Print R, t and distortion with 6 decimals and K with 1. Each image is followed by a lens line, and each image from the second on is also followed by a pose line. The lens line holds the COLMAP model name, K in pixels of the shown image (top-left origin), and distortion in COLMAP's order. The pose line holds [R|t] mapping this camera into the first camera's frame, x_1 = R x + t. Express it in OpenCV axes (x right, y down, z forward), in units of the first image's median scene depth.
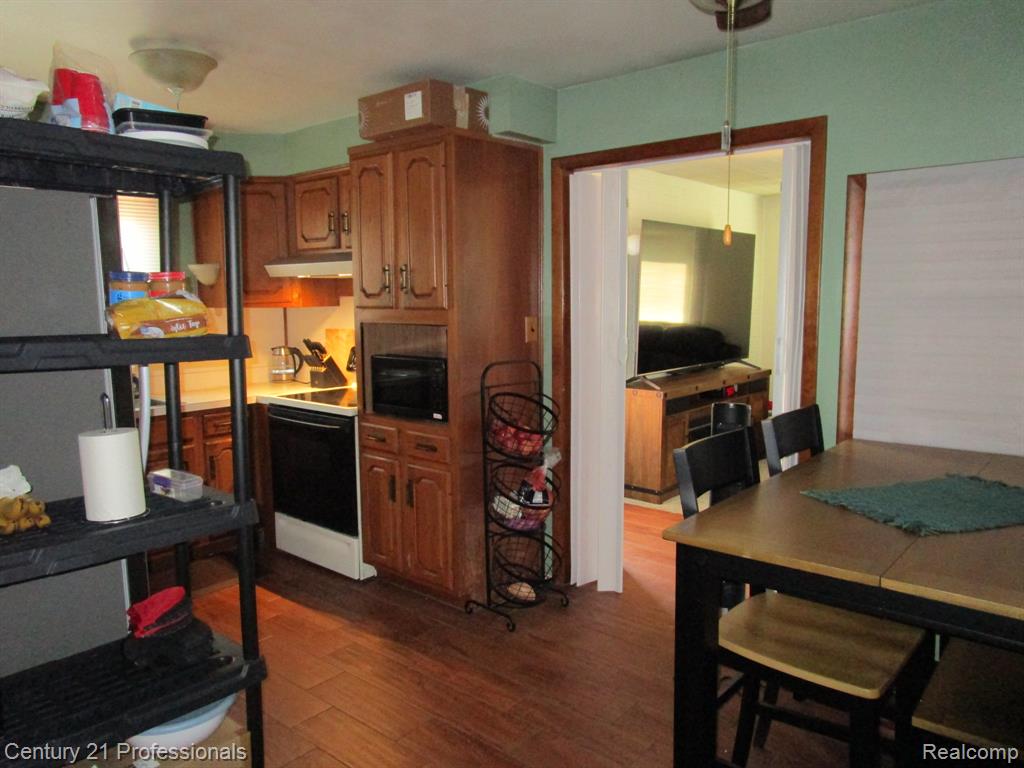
lens RADIAL K [[741.1, 0, 508.8], [0, 741.1, 387.7], [0, 0, 1]] dist [-0.035684, 0.053001]
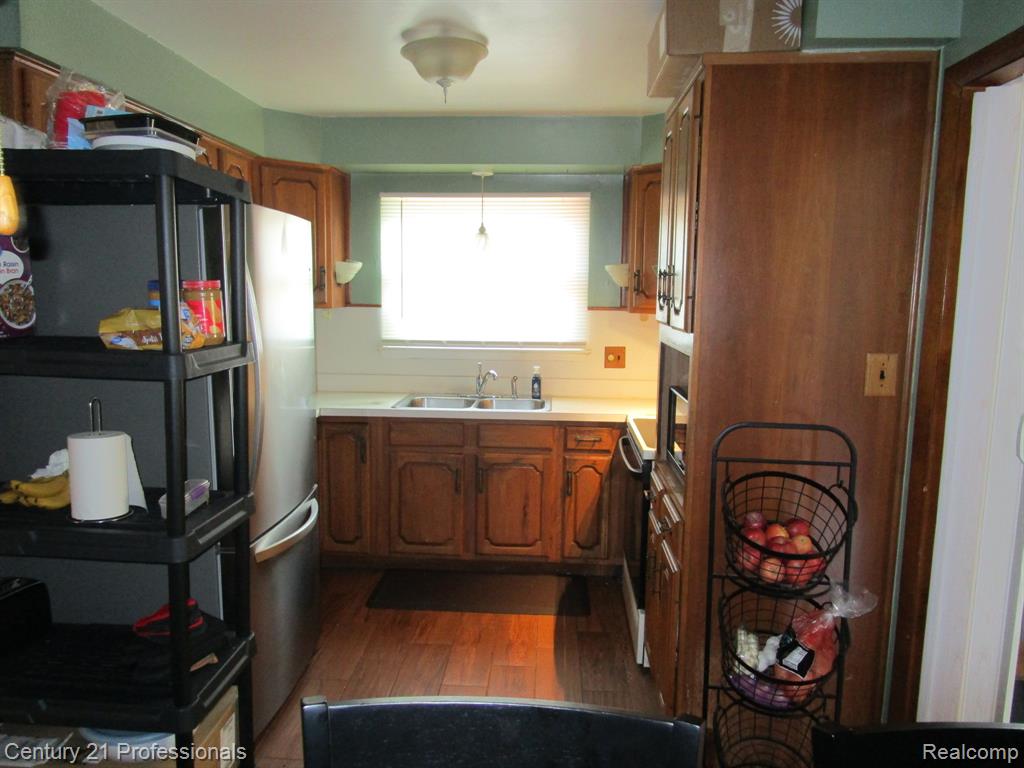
lens RADIAL K [[741.1, 0, 508.8], [0, 741.1, 387.7], [0, 0, 1]] dist [-0.035684, 0.053001]
pose [[0.601295, 0.121803, -0.789689, 0.315248], [-0.116795, 0.991096, 0.063937, -0.071450], [0.790445, 0.053787, 0.610167, 0.413141]]
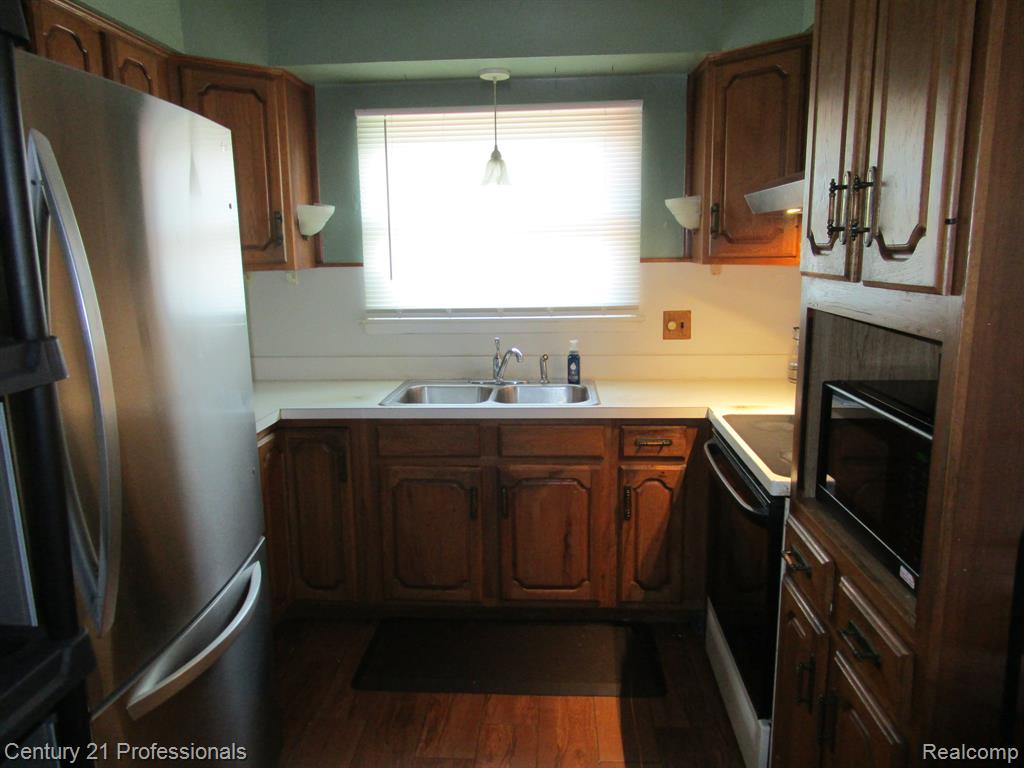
lens RADIAL K [[741.1, 0, 508.8], [0, 741.1, 387.7], [0, 0, 1]] dist [-0.035684, 0.053001]
pose [[0.599526, 0.148746, -0.786412, 0.057450], [-0.089745, 0.988875, 0.118624, -0.076556], [0.795308, -0.000542, 0.606206, 0.573618]]
